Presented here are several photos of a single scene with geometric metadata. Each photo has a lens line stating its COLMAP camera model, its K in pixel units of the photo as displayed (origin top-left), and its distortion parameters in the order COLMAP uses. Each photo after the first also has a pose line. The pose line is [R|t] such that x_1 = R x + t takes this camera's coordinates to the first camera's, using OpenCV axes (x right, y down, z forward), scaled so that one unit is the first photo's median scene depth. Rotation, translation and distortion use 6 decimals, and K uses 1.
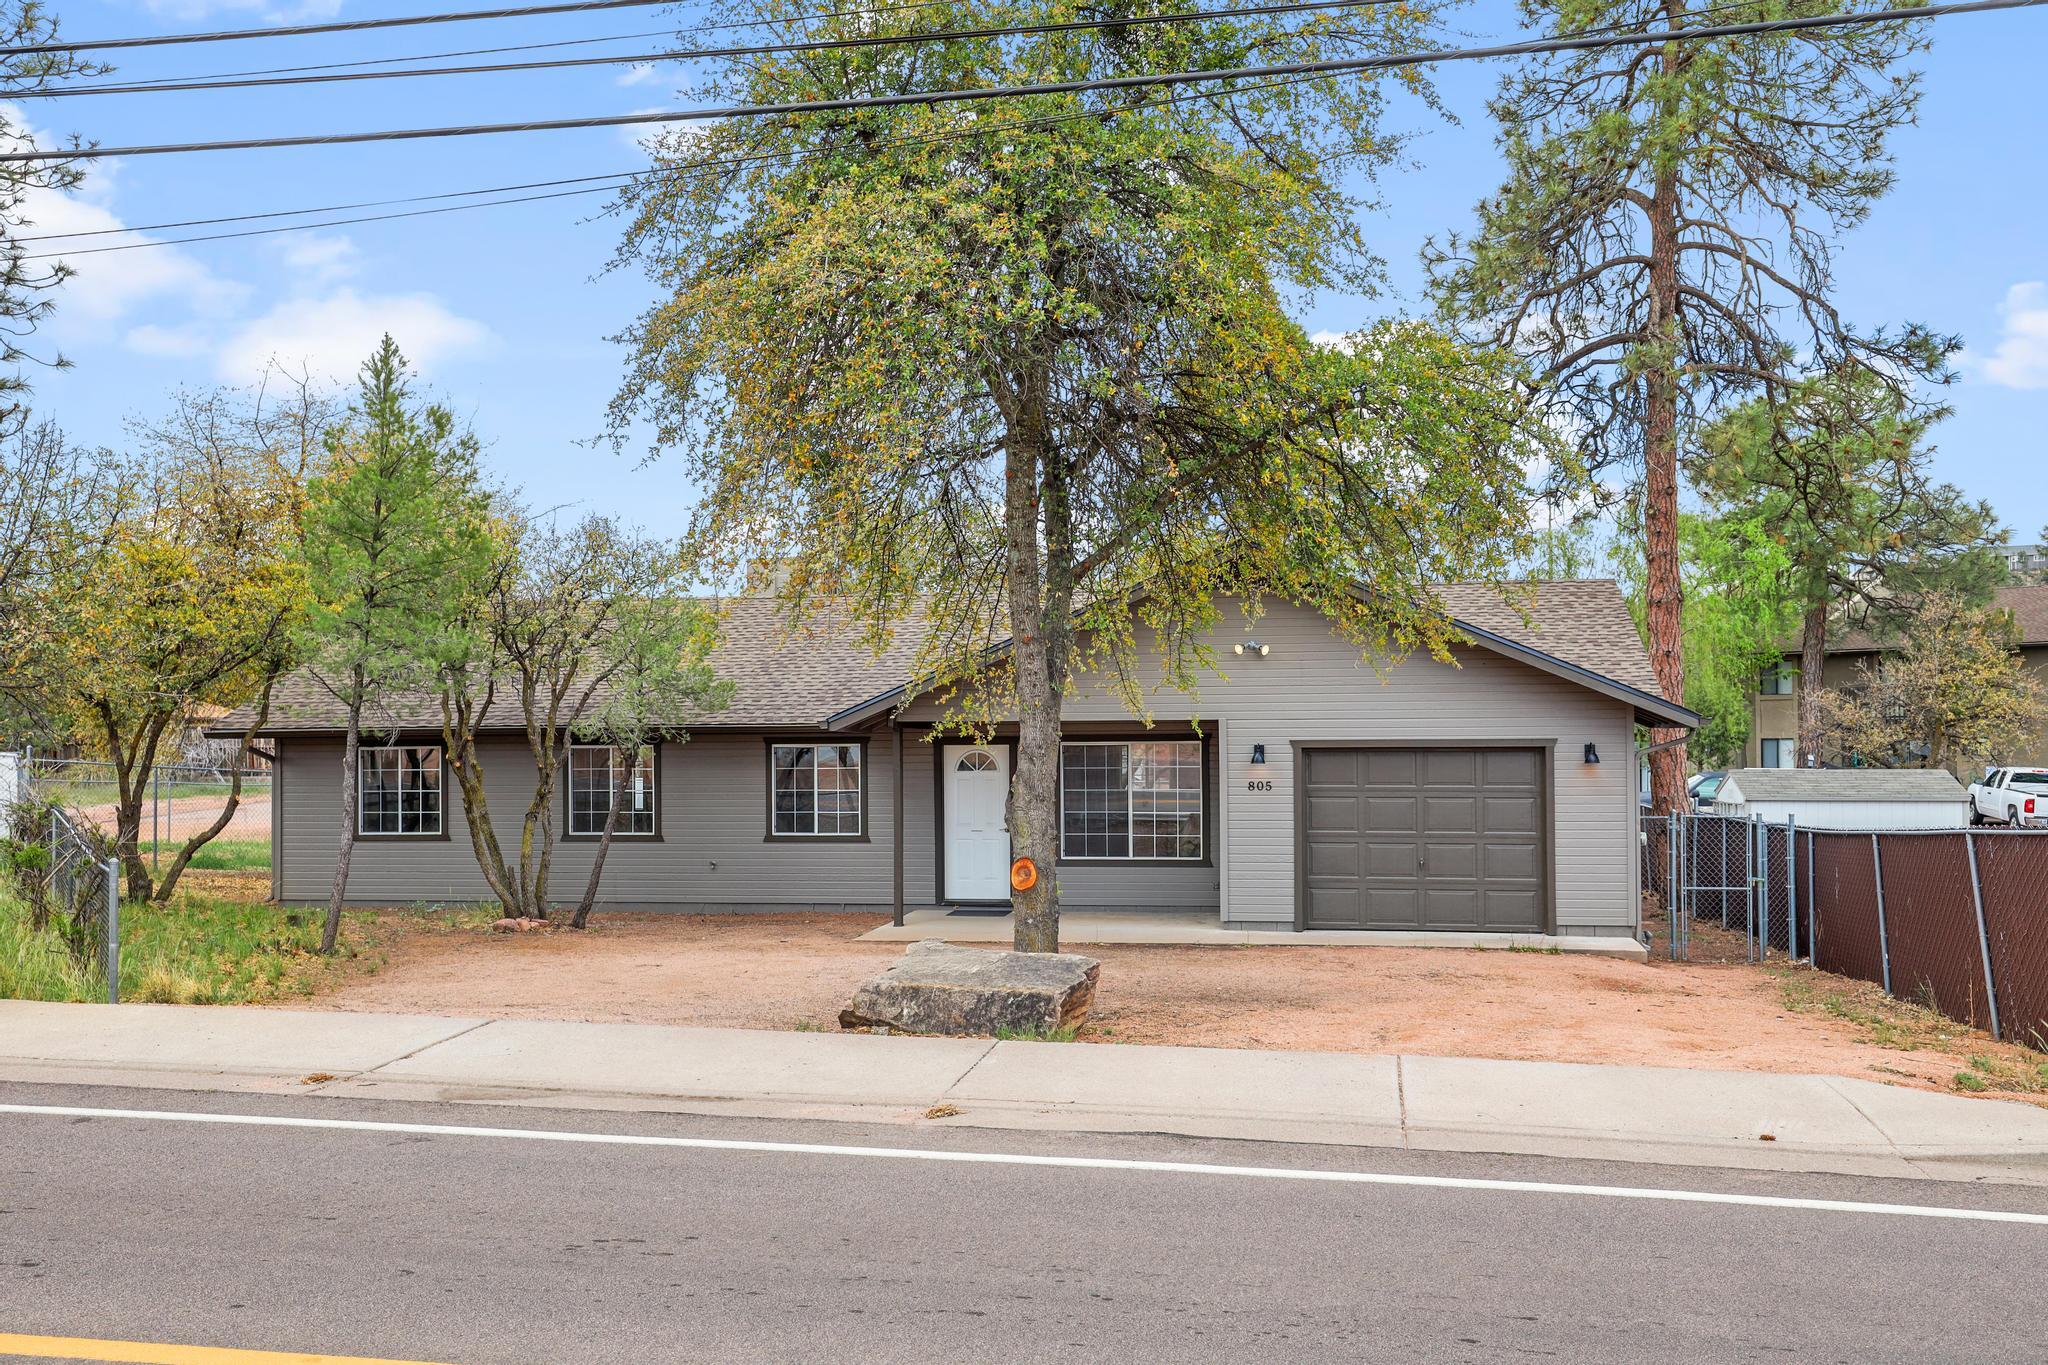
lens RADIAL K [[1932.1, 0, 1028.1], [0, 1932.1, 699.4], [0, 0, 1]] dist [0.039293, 0.000000]
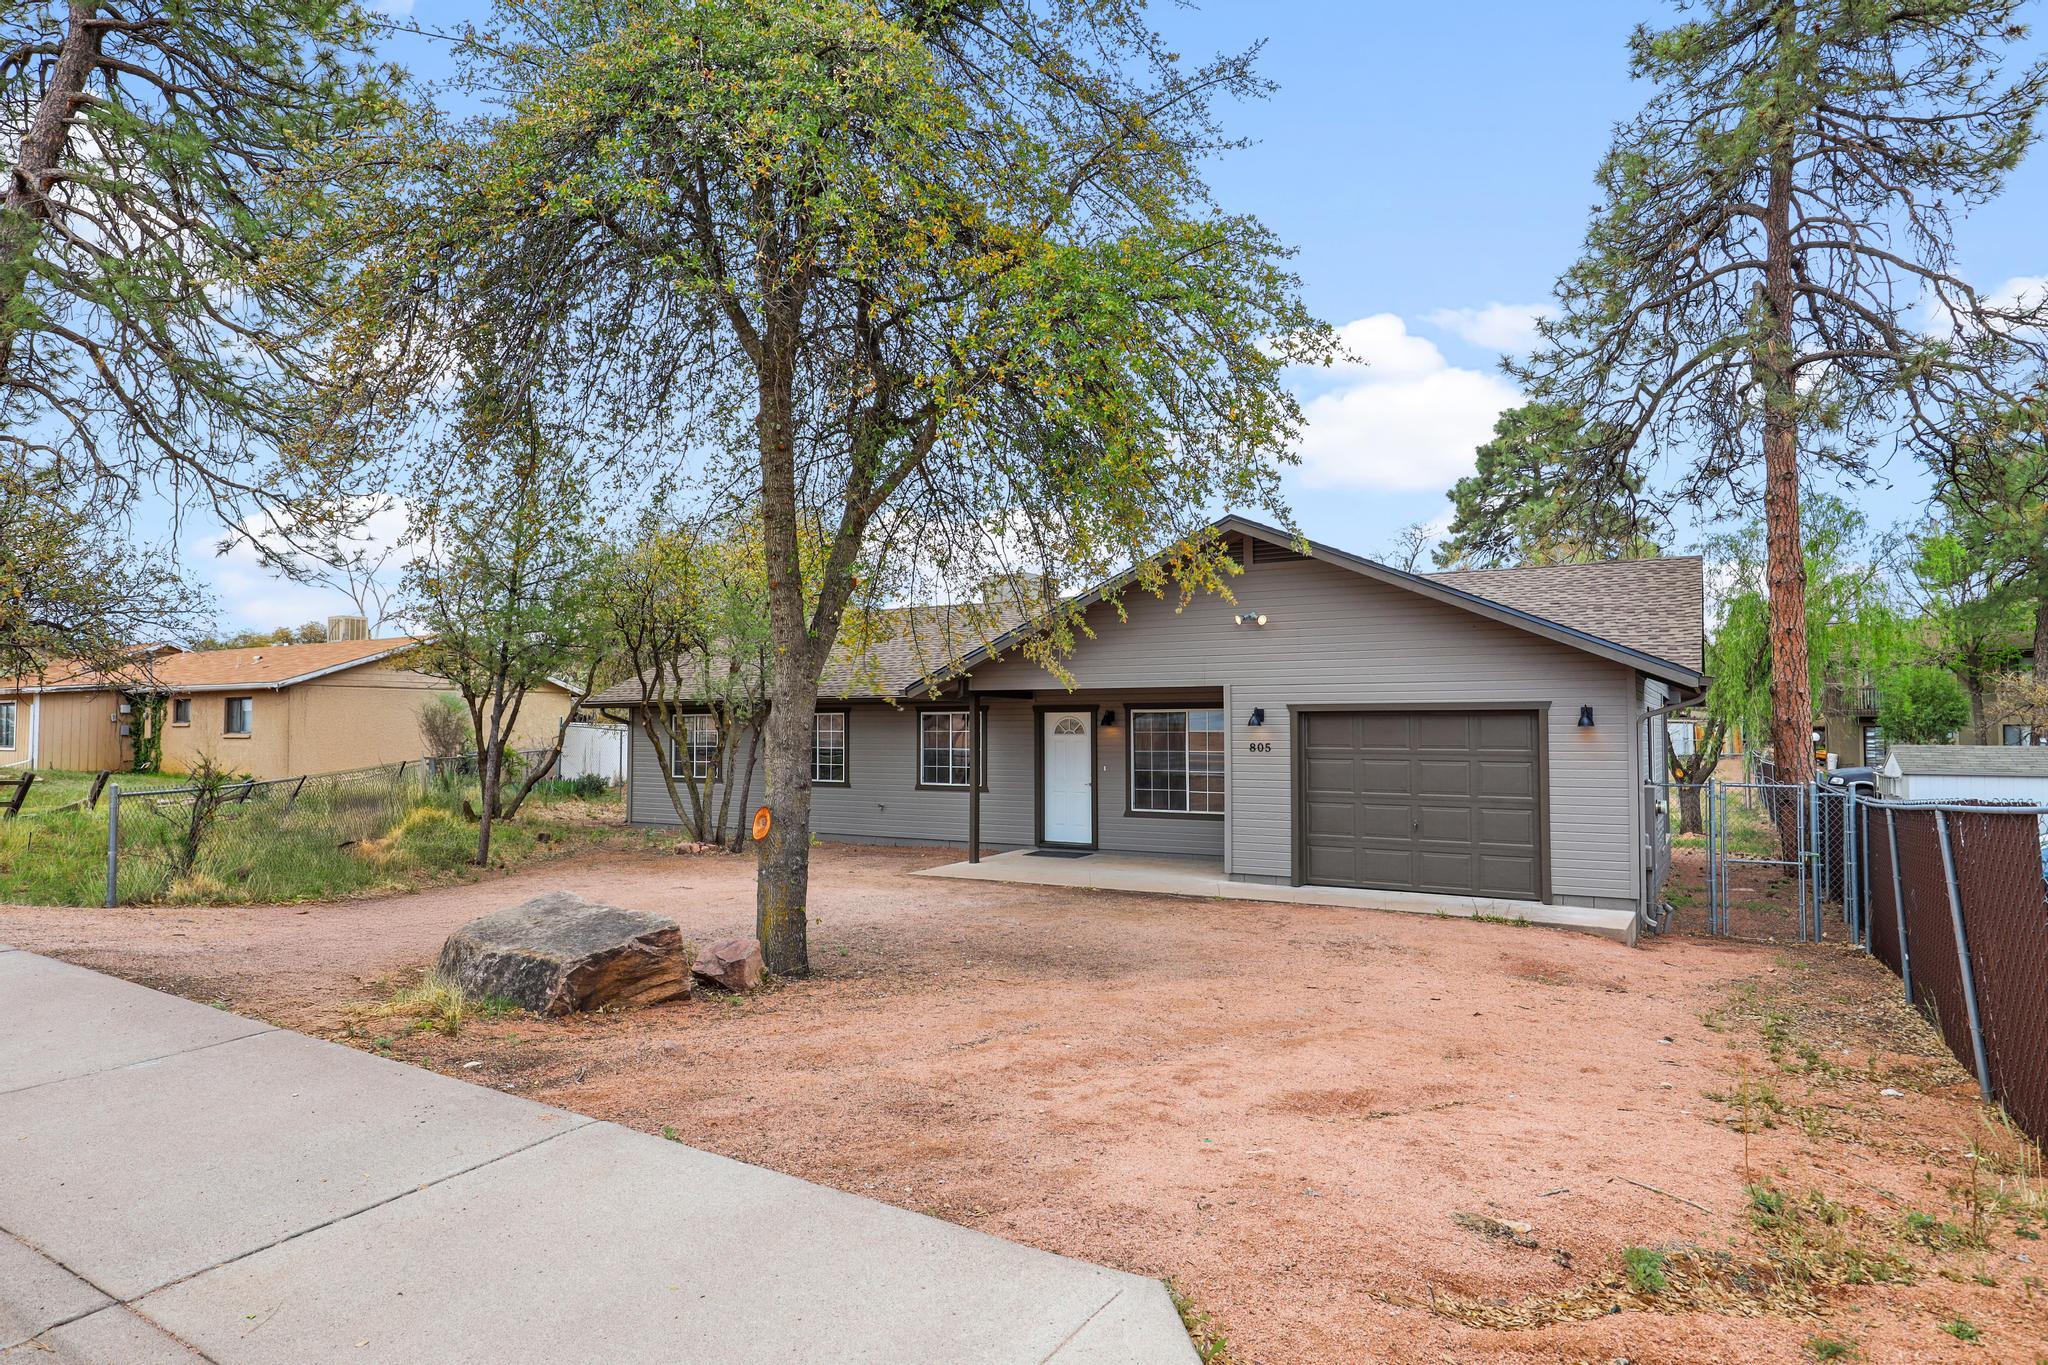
lens RADIAL K [[1197.2, 0, 1022.4], [0, 1197.2, 673.4], [0, 0, 1]] dist [-0.004917, 0.001186]
pose [[0.932067, -0.010576, -0.362132, 0.228301], [0.000770, 0.999629, -0.027213, 0.020988], [0.362286, 0.025086, 0.931730, 0.322788]]
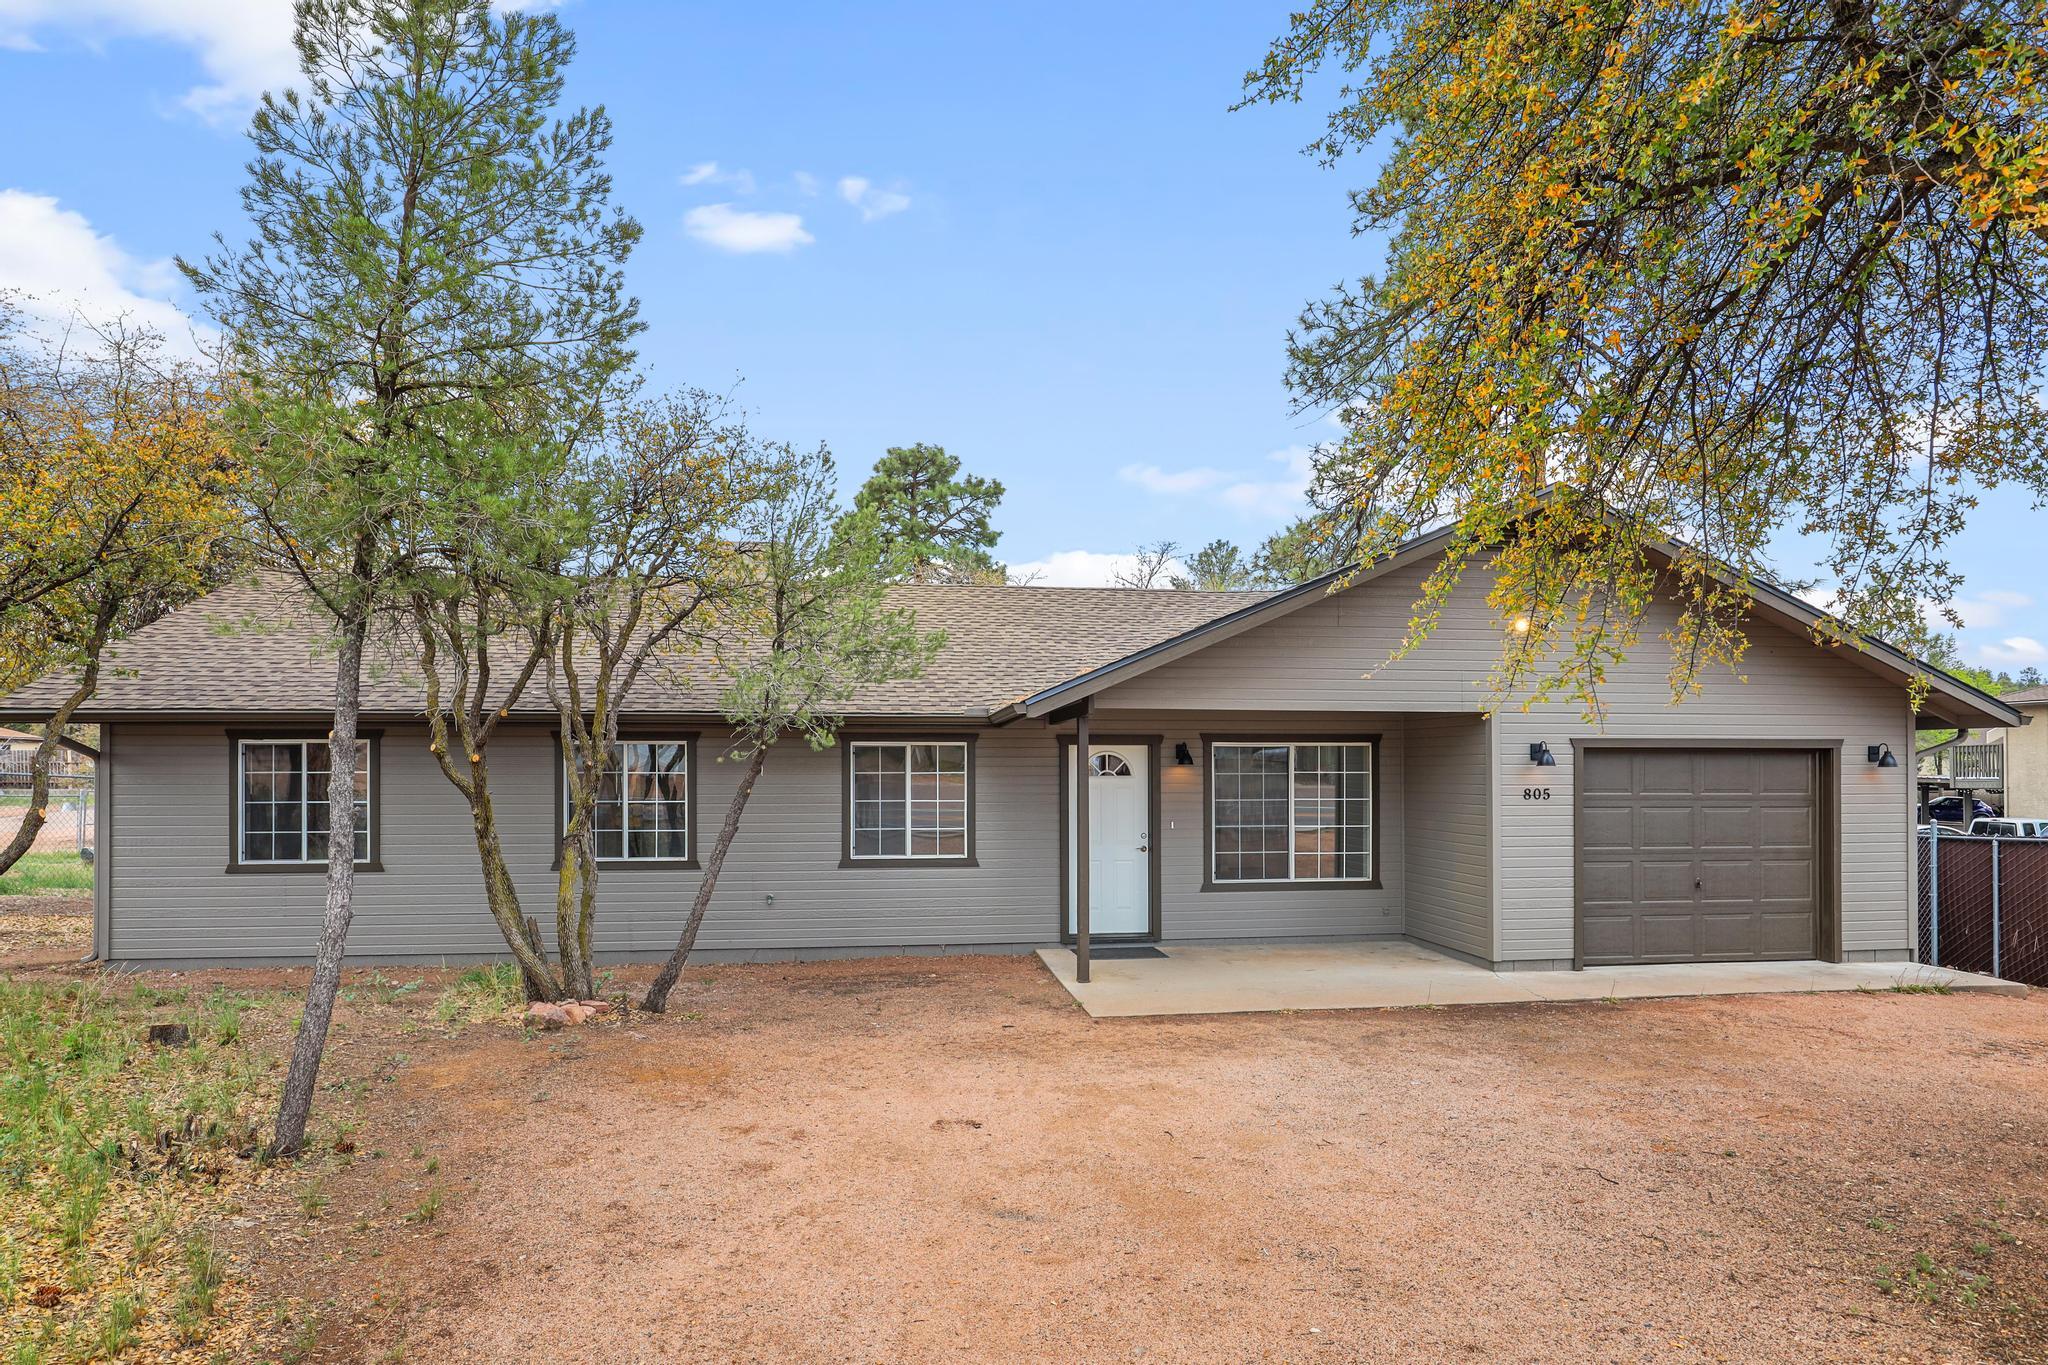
lens RADIAL K [[1176.7, 0, 987.7], [0, 1176.7, 753.9], [0, 0, 1]] dist [-0.019796, -0.000581]
pose [[0.951678, 0.010225, 0.306928, -0.242894], [-0.012364, 0.999911, 0.005025, 0.027283], [-0.306849, -0.008577, 0.951720, 0.578452]]
